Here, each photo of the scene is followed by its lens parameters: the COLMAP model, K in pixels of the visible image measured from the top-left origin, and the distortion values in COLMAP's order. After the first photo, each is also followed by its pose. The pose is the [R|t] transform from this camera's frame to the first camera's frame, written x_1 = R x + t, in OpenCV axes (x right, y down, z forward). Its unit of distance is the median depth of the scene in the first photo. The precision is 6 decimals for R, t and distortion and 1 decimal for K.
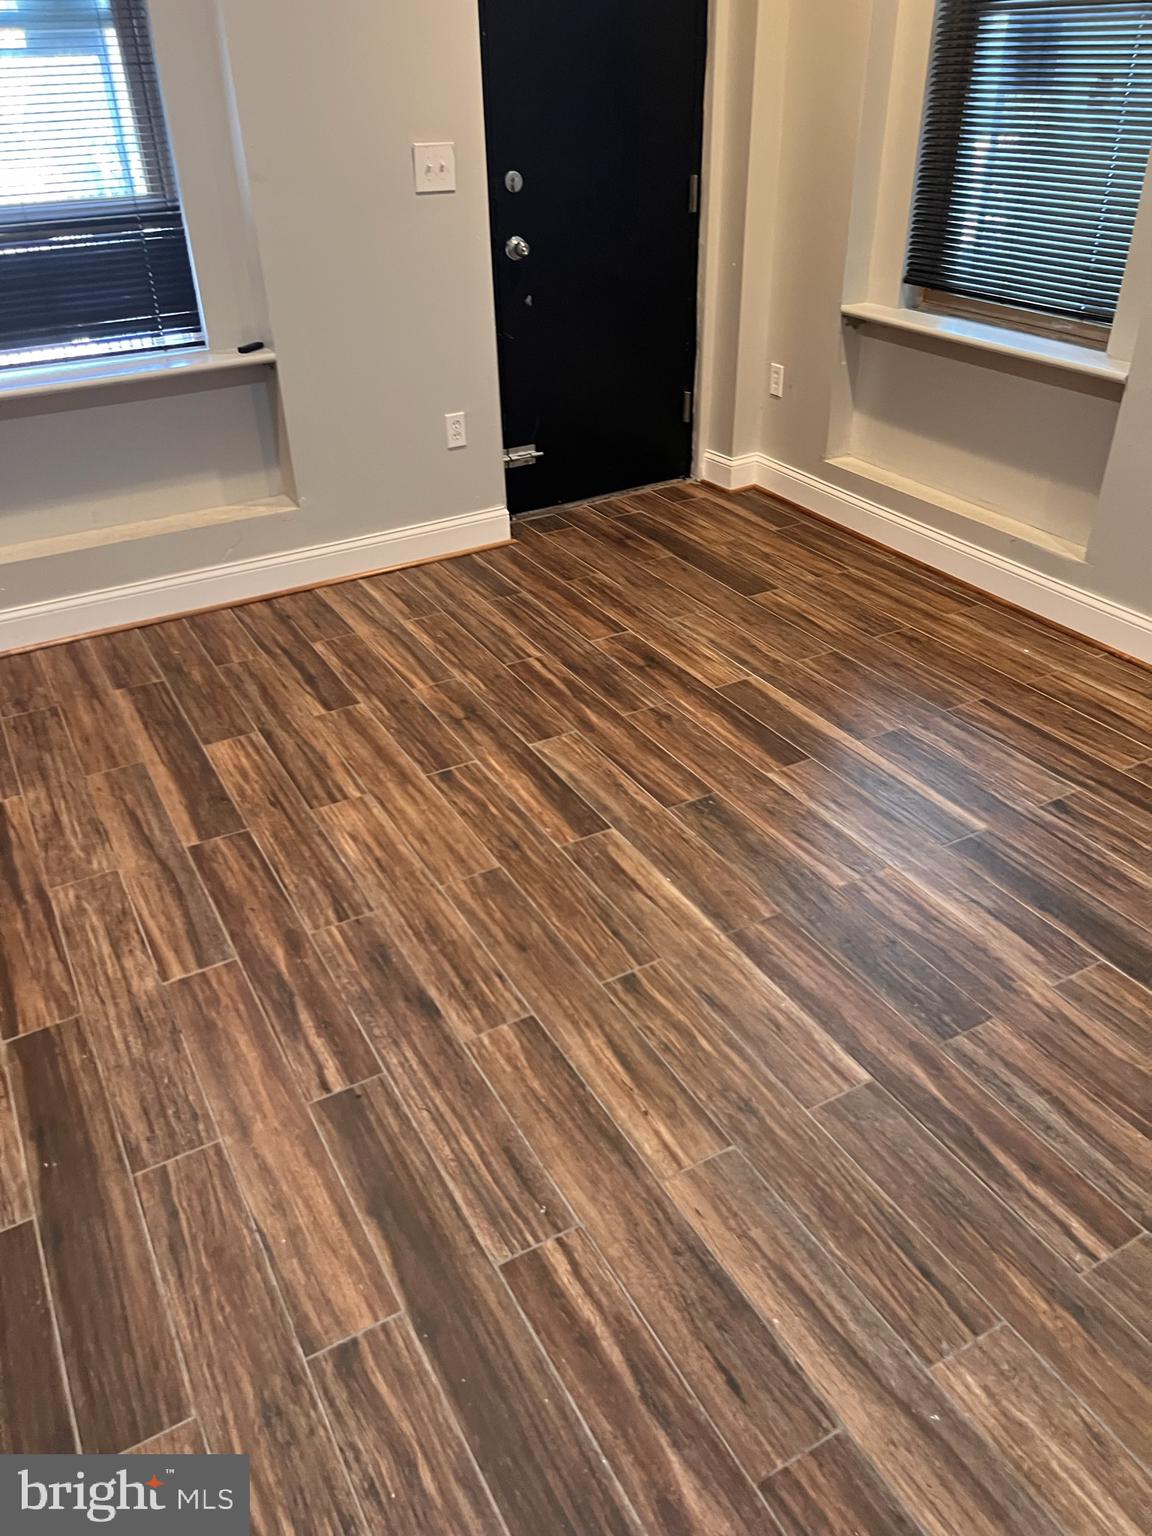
lens RADIAL K [[1154.3, 0, 559.5], [0, 1154.3, 772.8], [0, 0, 1]] dist [0.075658, -0.104903]
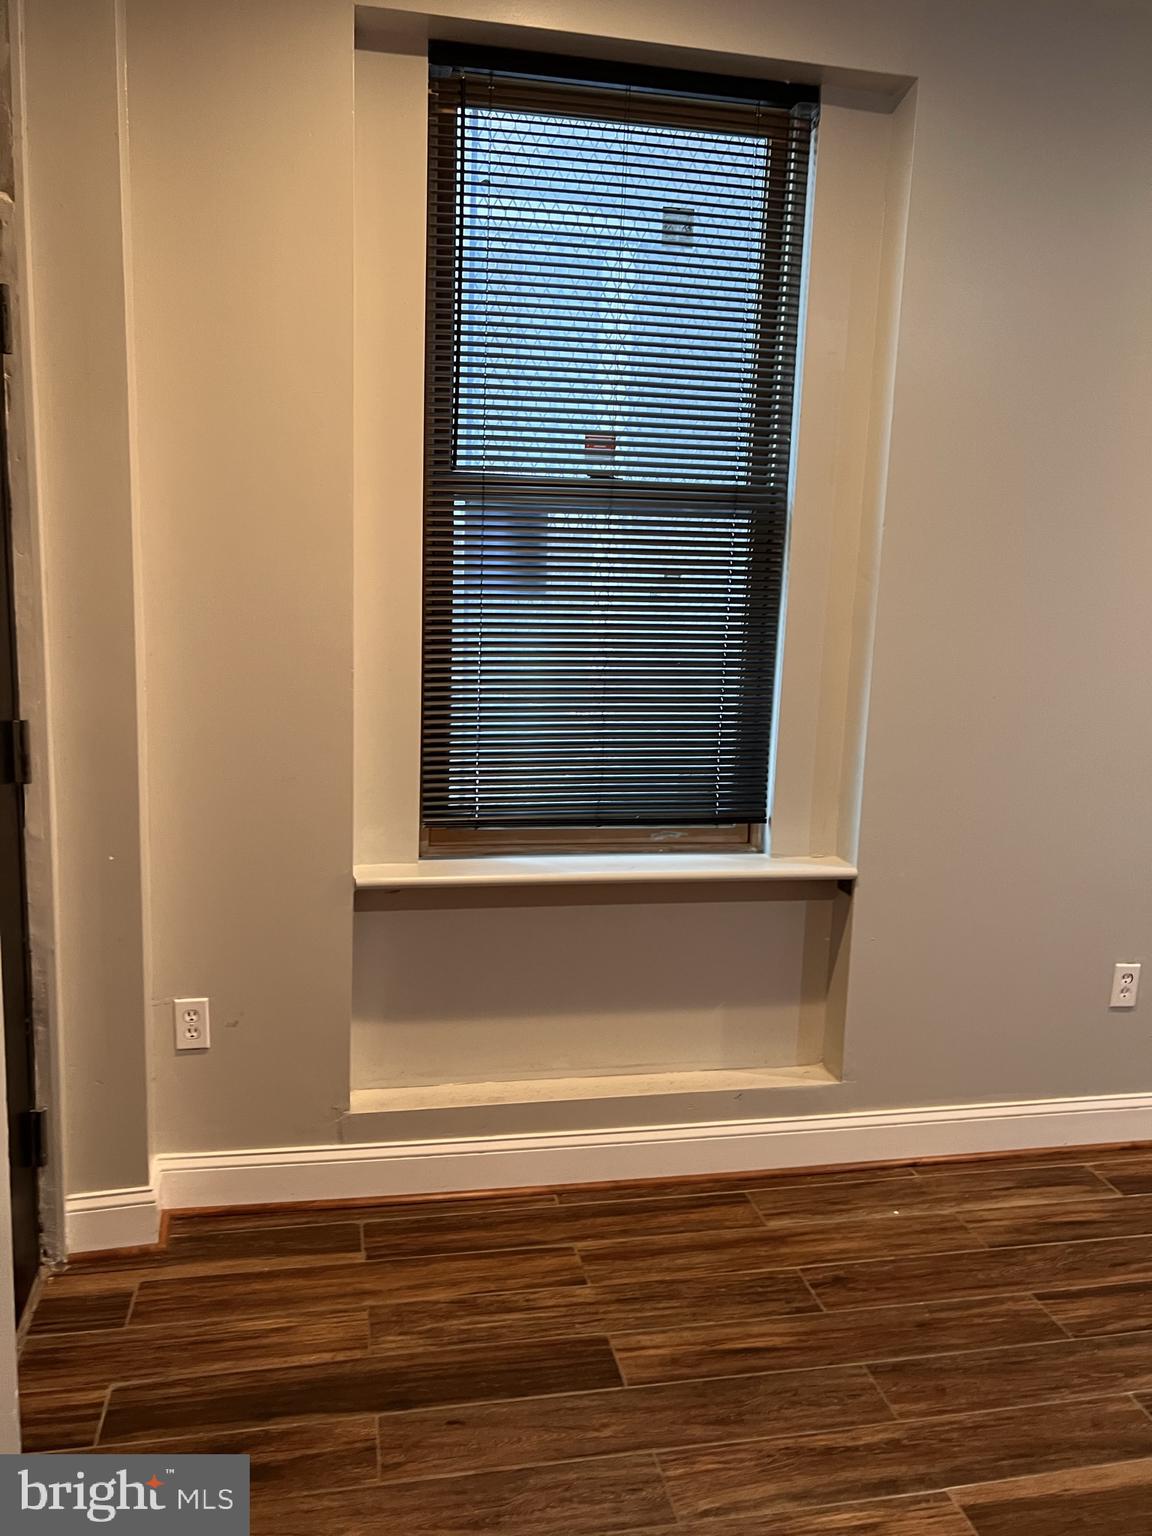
lens RADIAL K [[1163.6, 0, 567.8], [0, 1163.6, 754.0], [0, 0, 1]] dist [0.046522, -0.055638]
pose [[0.300141, -0.122240, 0.946030, -0.334008], [0.478187, 0.877421, -0.038336, -0.410582], [-0.825380, 0.463885, 0.321803, 0.726291]]
